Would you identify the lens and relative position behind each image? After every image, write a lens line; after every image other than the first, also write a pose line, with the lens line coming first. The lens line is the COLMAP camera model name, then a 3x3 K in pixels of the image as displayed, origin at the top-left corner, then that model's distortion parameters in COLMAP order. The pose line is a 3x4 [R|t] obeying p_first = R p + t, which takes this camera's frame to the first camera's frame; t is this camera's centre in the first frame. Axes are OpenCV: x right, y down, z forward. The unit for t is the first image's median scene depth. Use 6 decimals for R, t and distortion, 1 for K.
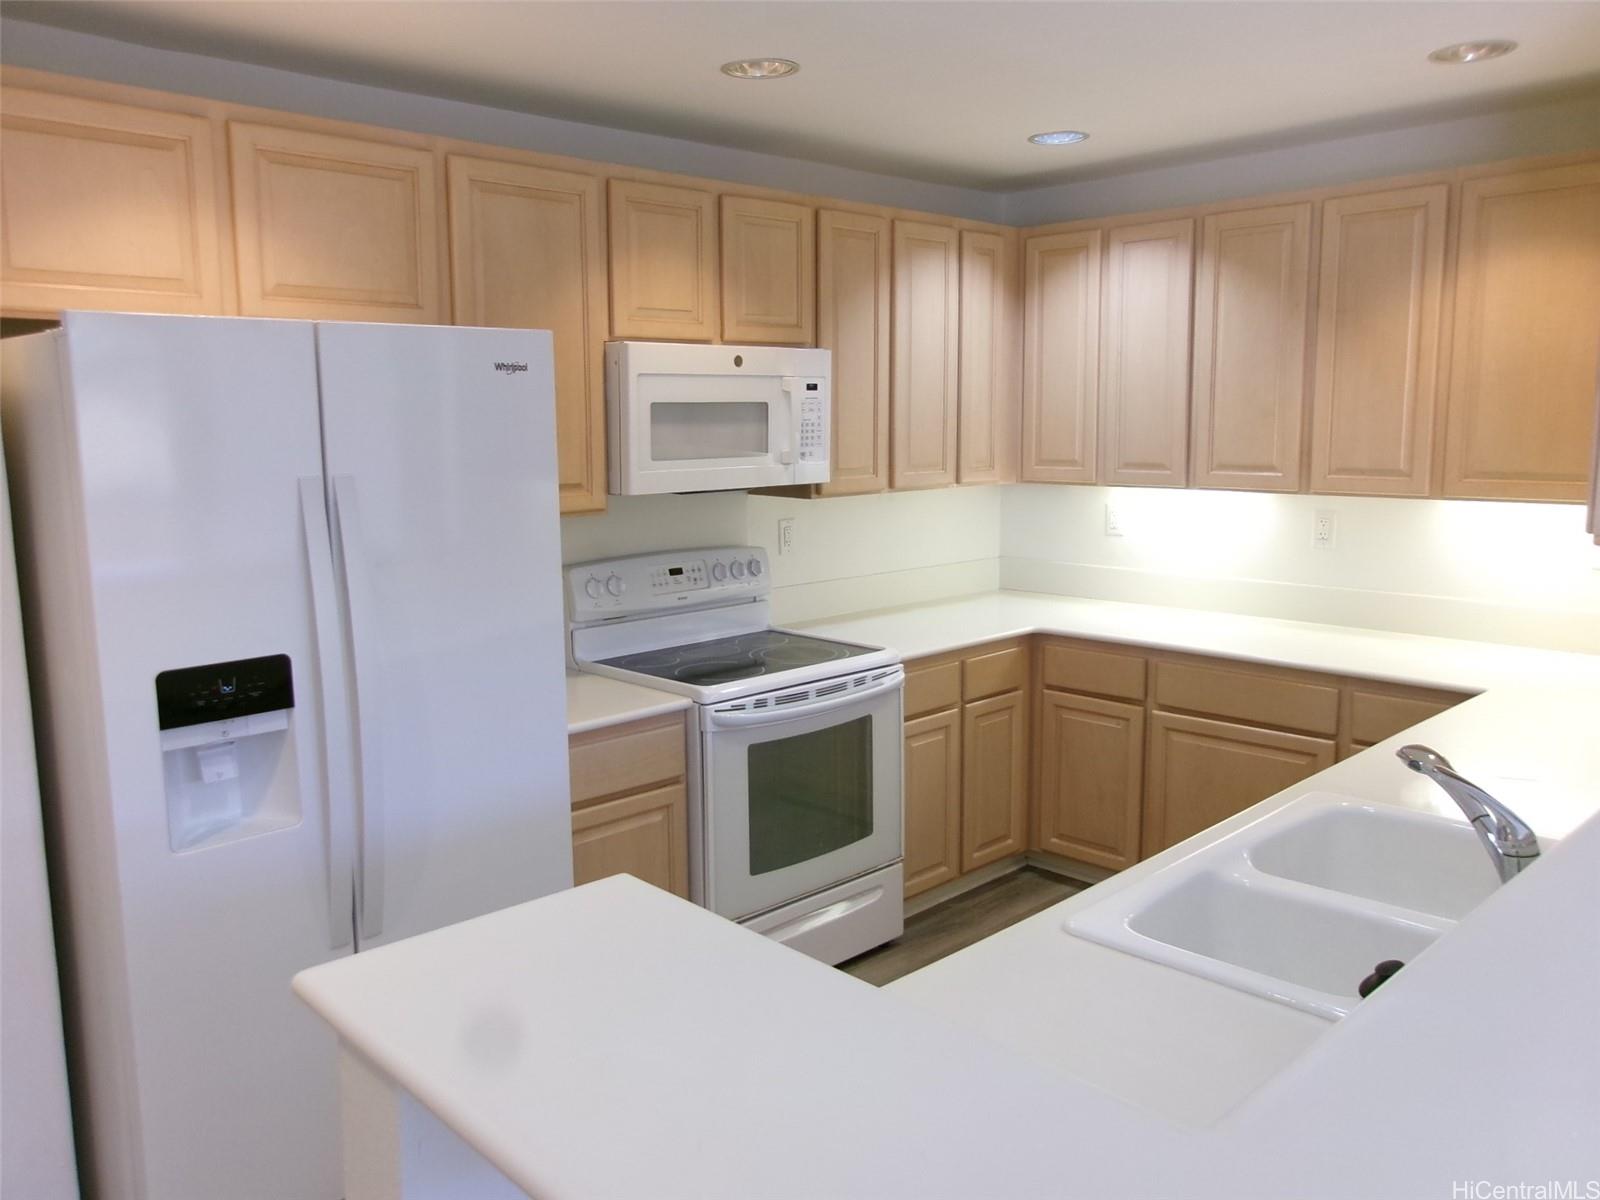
lens RADIAL K [[1248.4, 0, 798.2], [0, 1248.4, 596.1], [0, 0, 1]] dist [-0.020824, 0.042217]
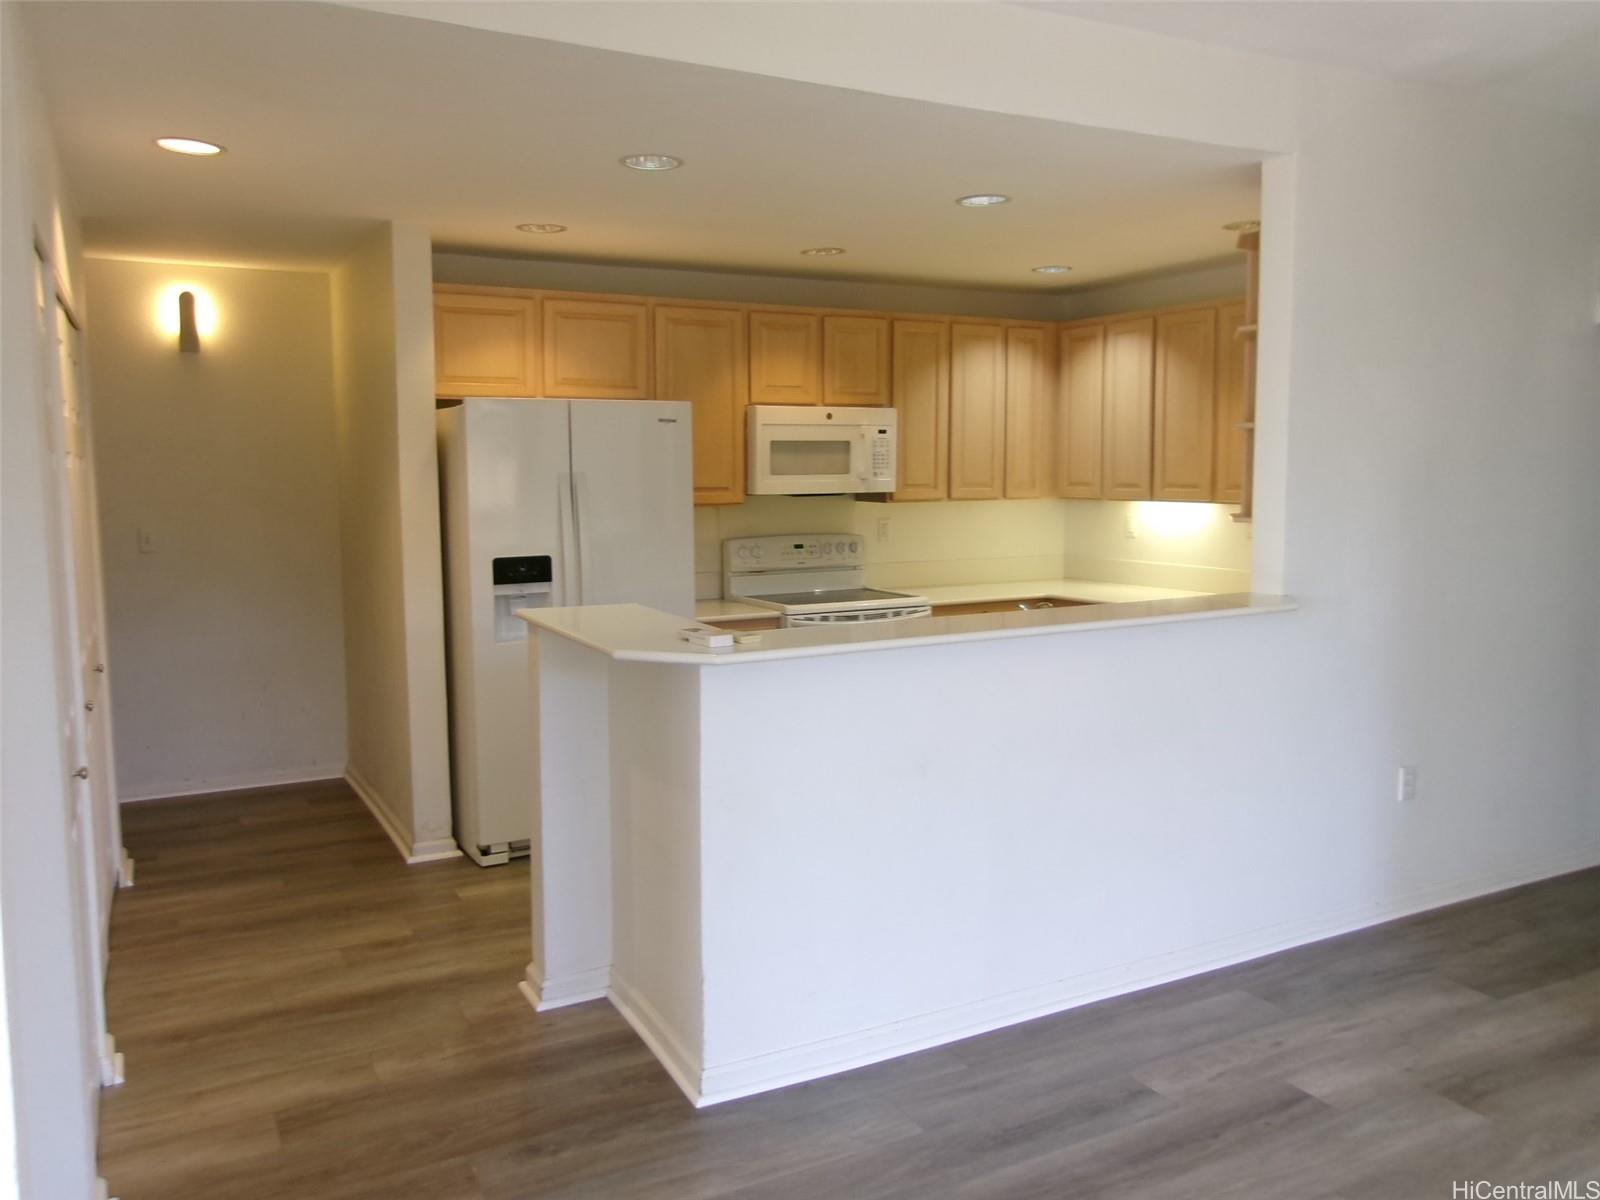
lens RADIAL K [[1248.4, 0, 801.3], [0, 1248.4, 600.0], [0, 0, 1]] dist [-0.020824, 0.042217]
pose [[0.965564, 0.032184, -0.258166, 0.348964], [-0.041659, 0.998641, -0.031316, 0.107728], [0.256807, 0.040992, 0.965593, -0.591543]]
